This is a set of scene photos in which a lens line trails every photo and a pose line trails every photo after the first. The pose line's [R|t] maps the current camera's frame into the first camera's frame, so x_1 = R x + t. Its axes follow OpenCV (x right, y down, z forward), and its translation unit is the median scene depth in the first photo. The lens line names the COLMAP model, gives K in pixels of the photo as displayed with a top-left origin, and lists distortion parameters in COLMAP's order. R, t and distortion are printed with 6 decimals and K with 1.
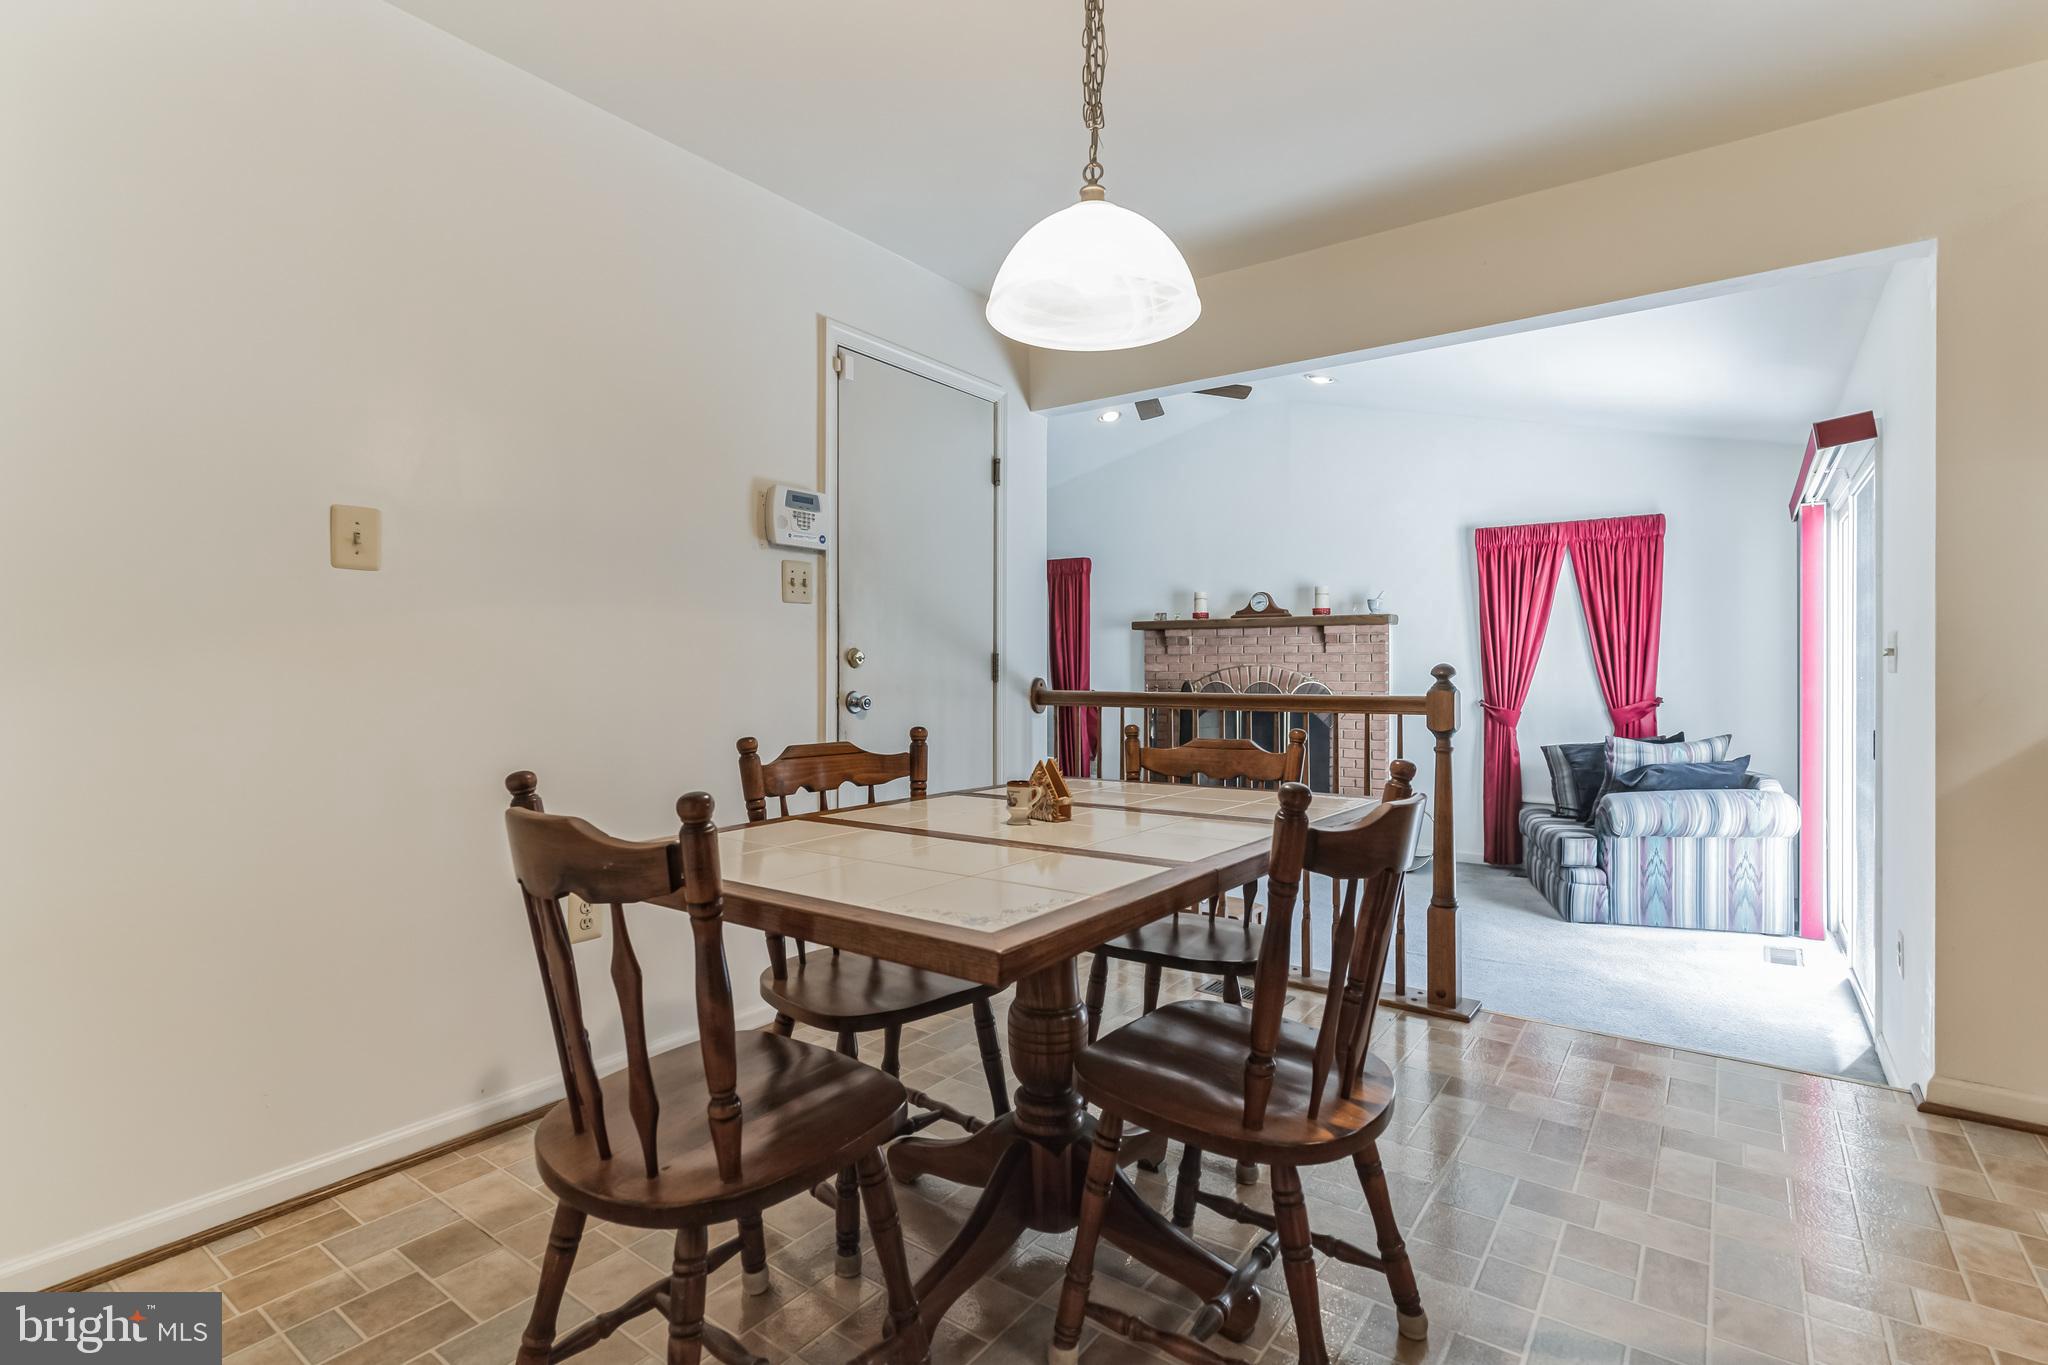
lens RADIAL K [[977.4, 0, 1004.3], [0, 977.4, 664.0], [0, 0, 1]] dist [0.002363, -0.000668]
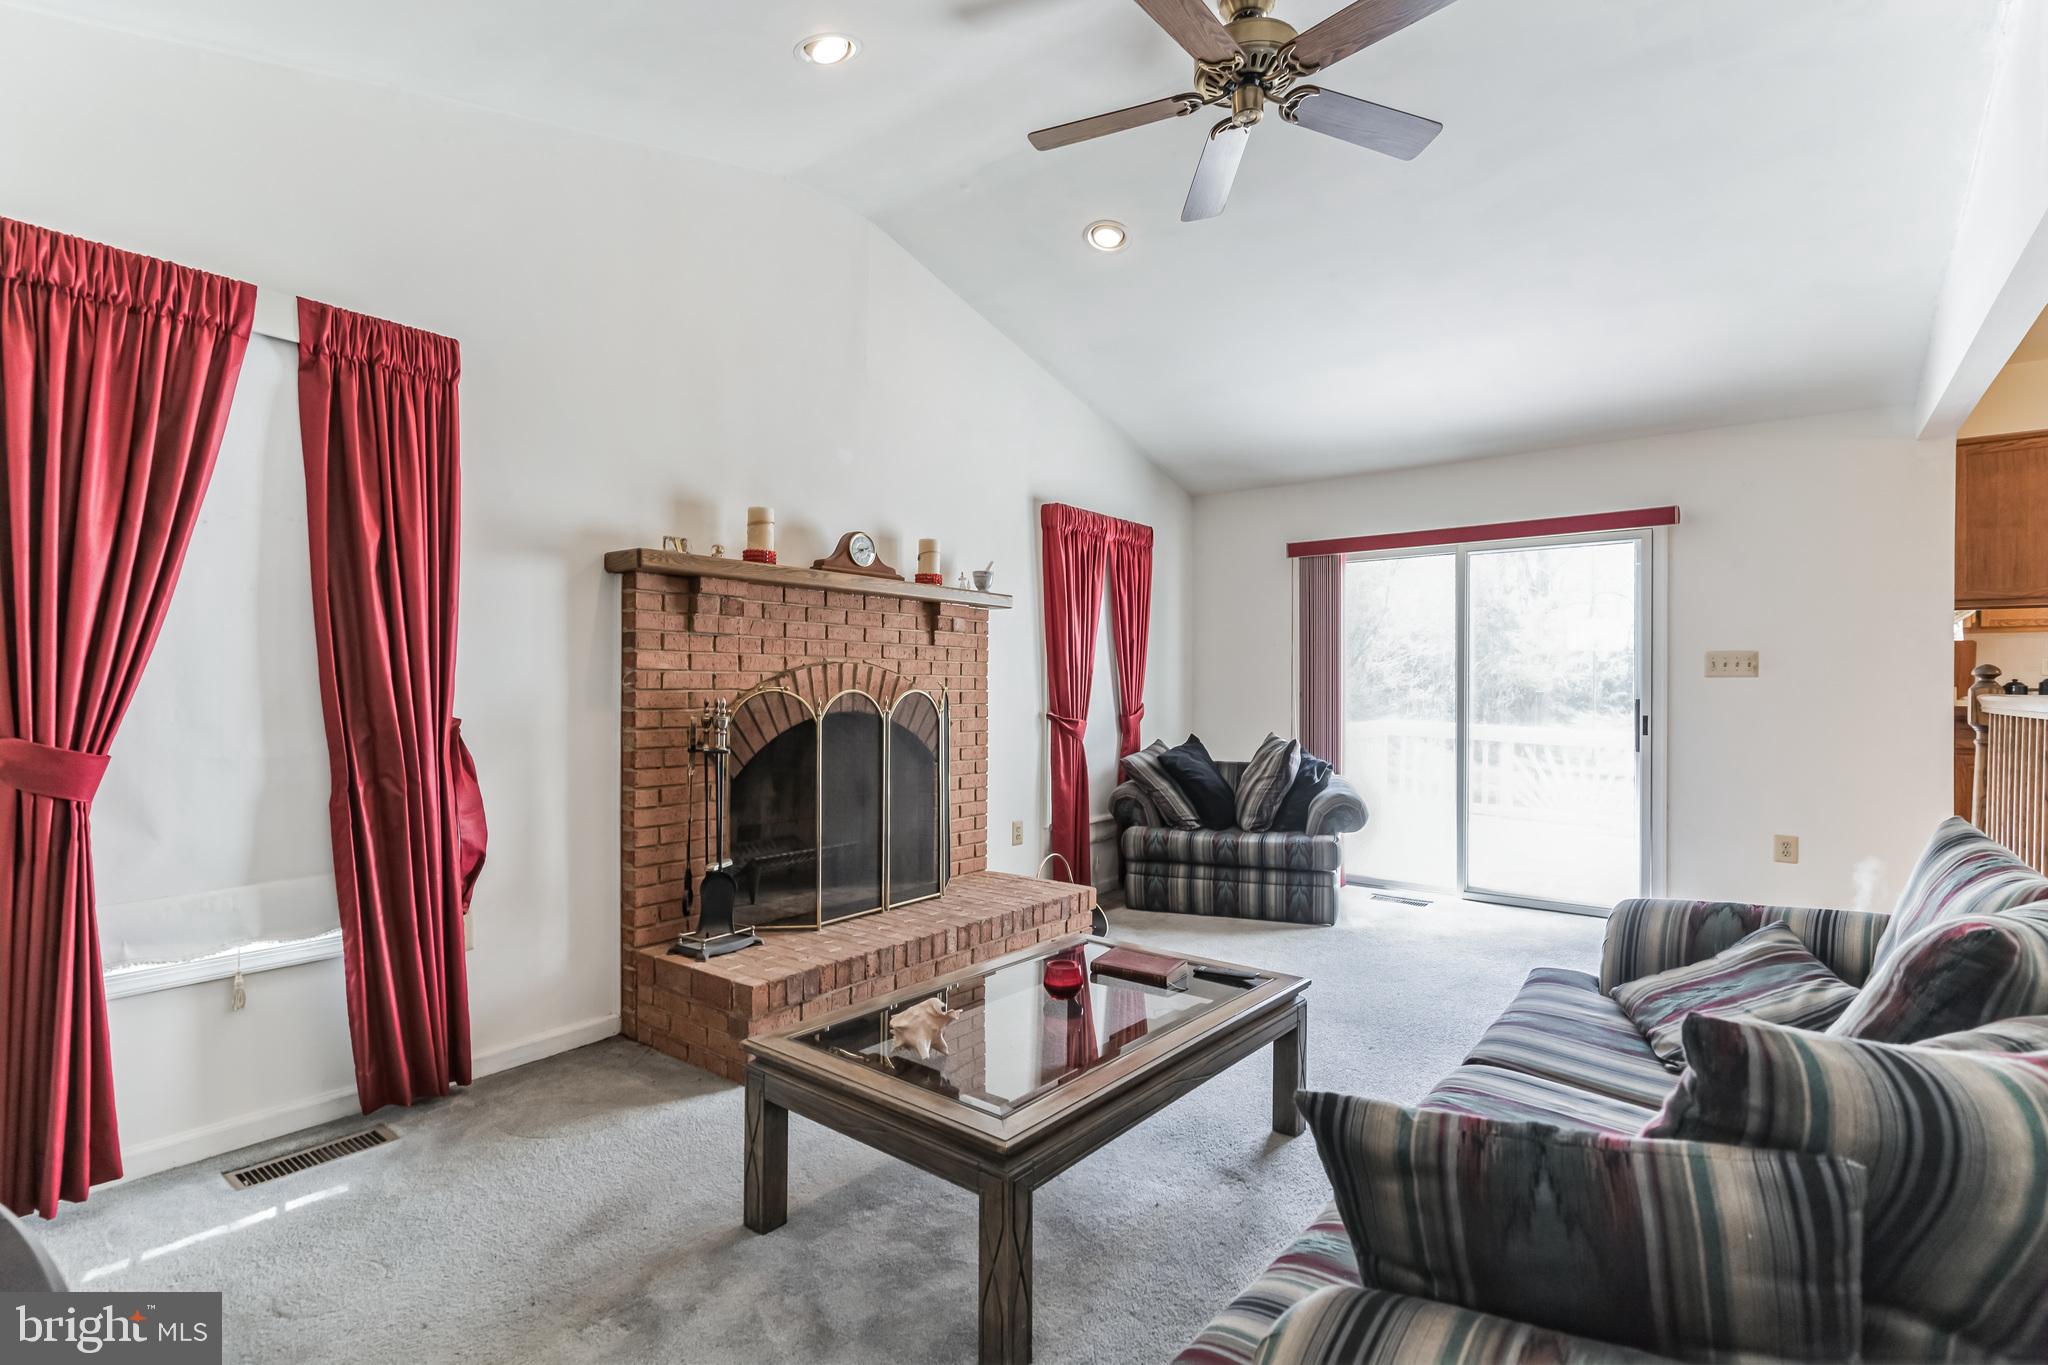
lens RADIAL K [[977.4, 0, 1030.2], [0, 977.4, 695.3], [0, 0, 1]] dist [0.002363, -0.000668]
pose [[0.028278, -0.005475, 0.999585, -0.345936], [-0.010302, 0.999930, 0.005768, 0.019065], [-0.999547, -0.010461, 0.028219, 1.024332]]
